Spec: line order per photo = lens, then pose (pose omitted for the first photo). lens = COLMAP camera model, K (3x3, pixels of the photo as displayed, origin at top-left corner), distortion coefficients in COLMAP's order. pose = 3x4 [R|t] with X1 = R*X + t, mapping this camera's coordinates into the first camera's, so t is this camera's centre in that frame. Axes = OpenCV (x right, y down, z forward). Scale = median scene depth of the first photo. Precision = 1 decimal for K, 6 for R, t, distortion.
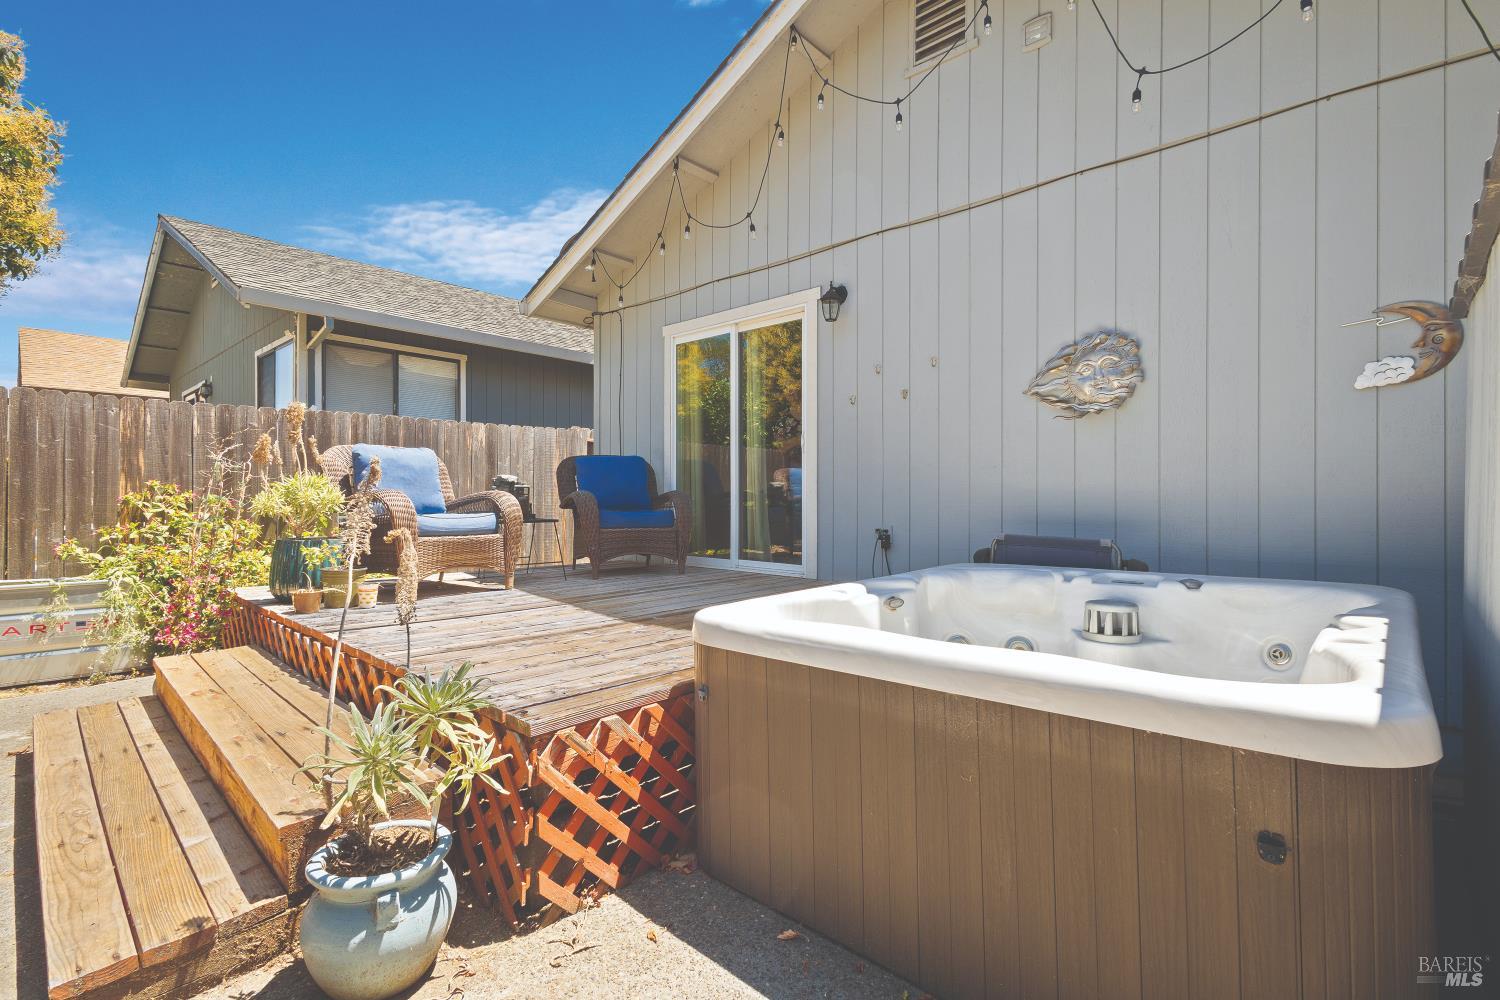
lens RADIAL K [[693.1, 0, 750.0], [0, 693.1, 500.0], [0, 0, 1]] dist [0.001859, -0.000336]
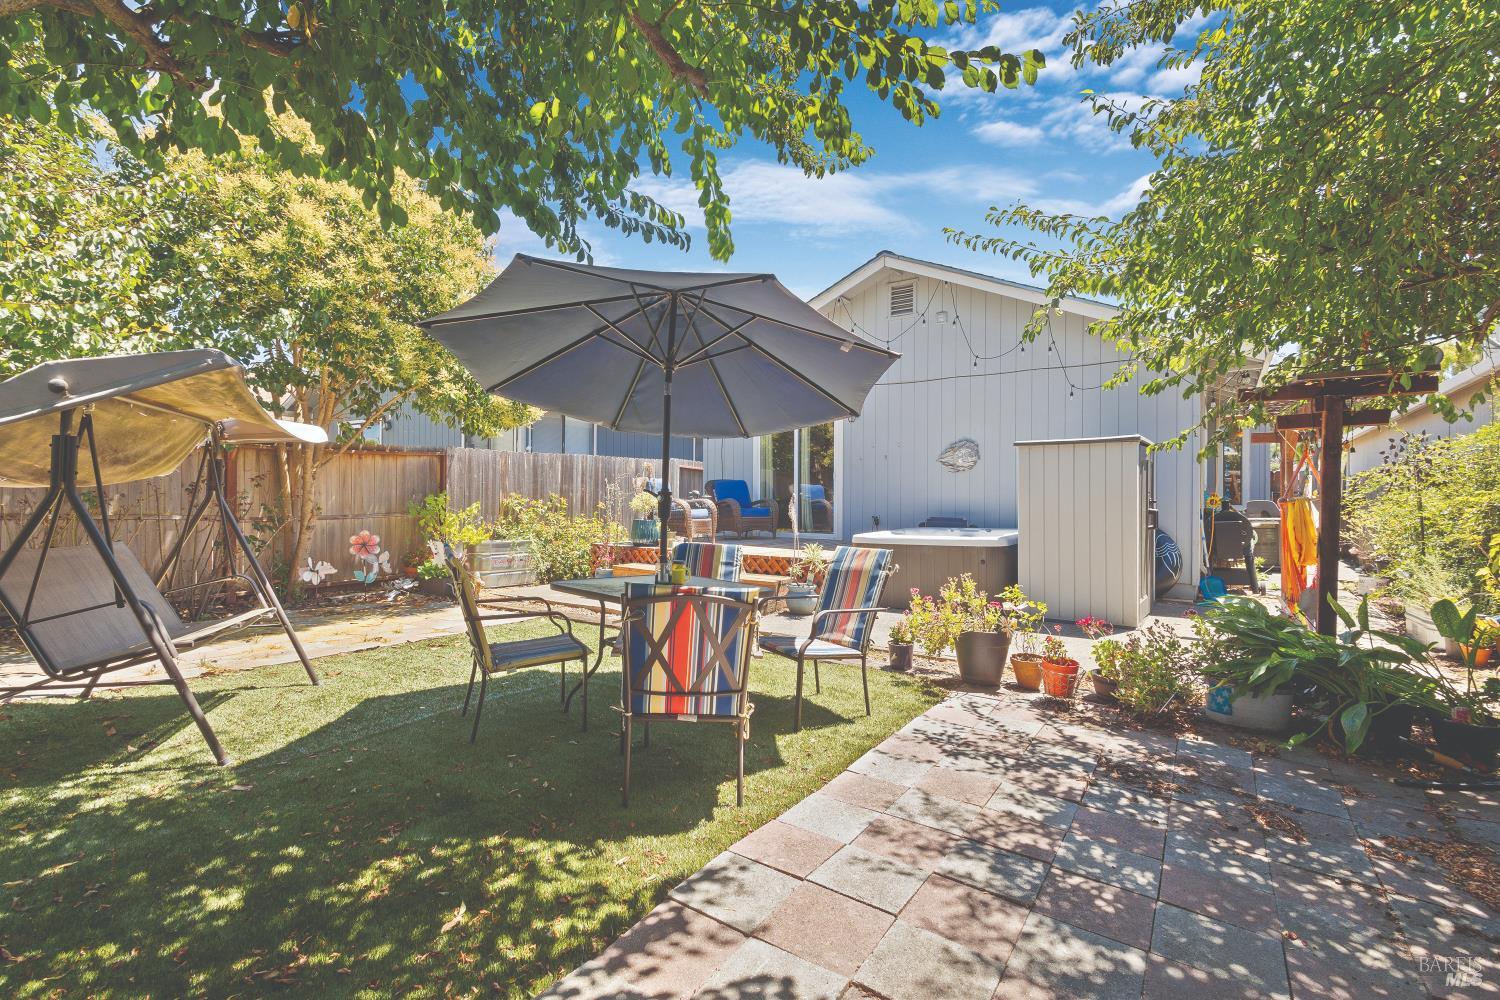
lens RADIAL K [[698.9, 0, 750.0], [0, 698.9, 500.0], [0, 0, 1]] dist [-0.000309, -0.000145]
pose [[0.986388, -0.000316, 0.164433, -0.608749], [0.000309, 1.000000, 0.000064, -0.009875], [-0.164433, -0.000013, 0.986388, -1.229377]]
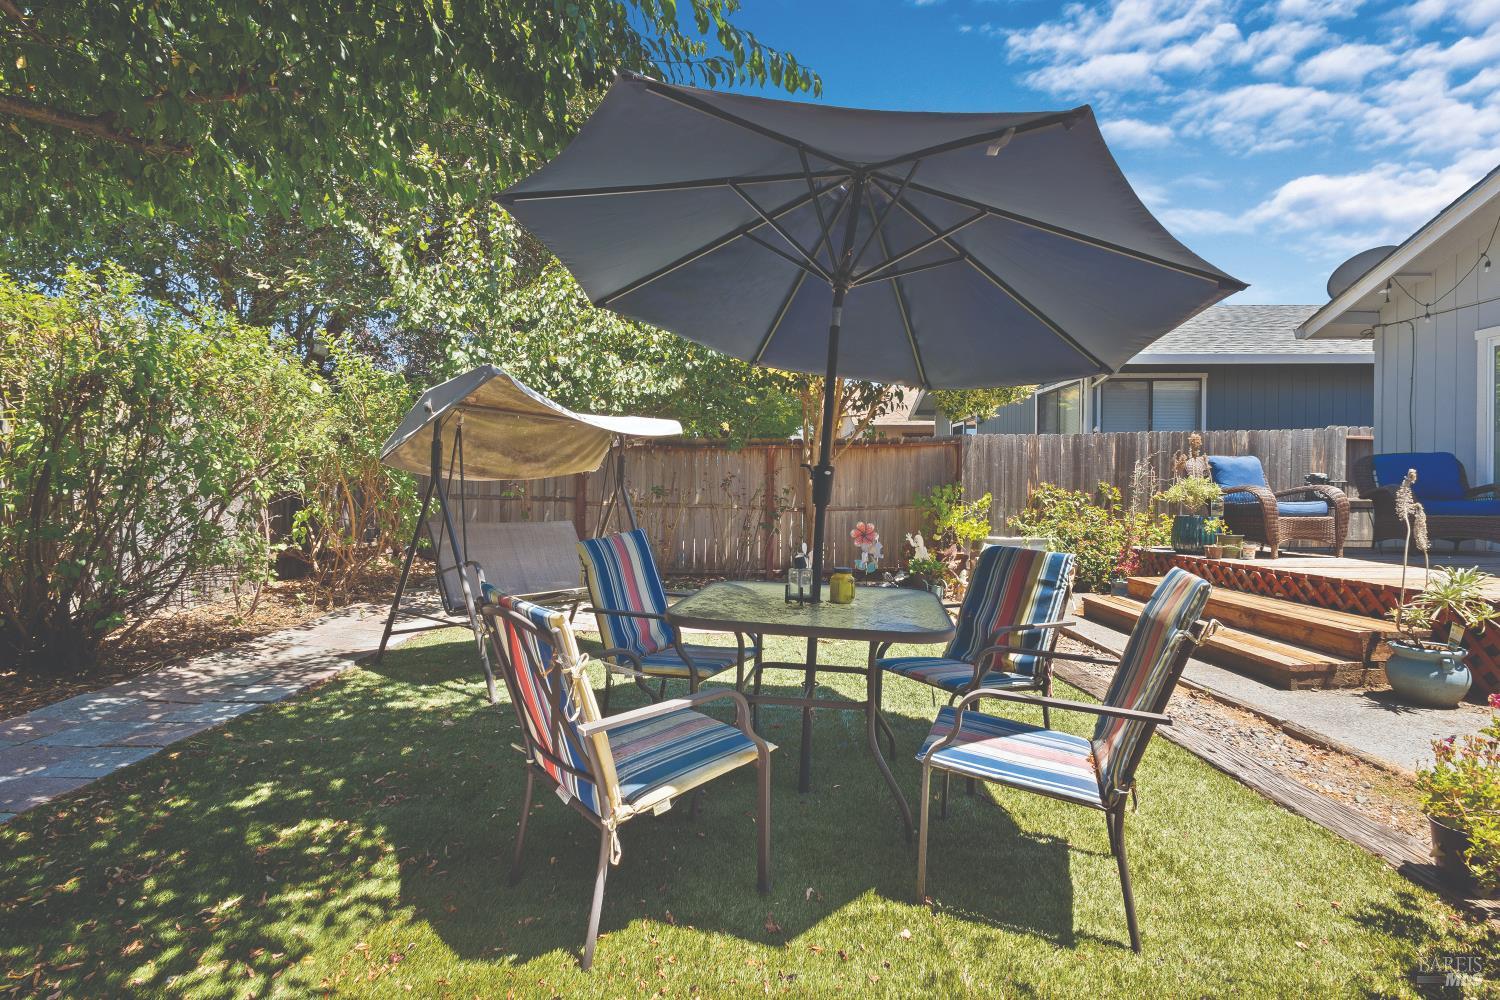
lens RADIAL K [[693.1, 0, 750.0], [0, 693.1, 500.0], [0, 0, 1]] dist [0.001859, -0.000336]
pose [[0.680821, -0.003117, -0.732443, -0.140340], [0.005396, 0.999985, 0.000760, 0.009682], [0.732430, -0.004470, 0.680828, -0.769681]]
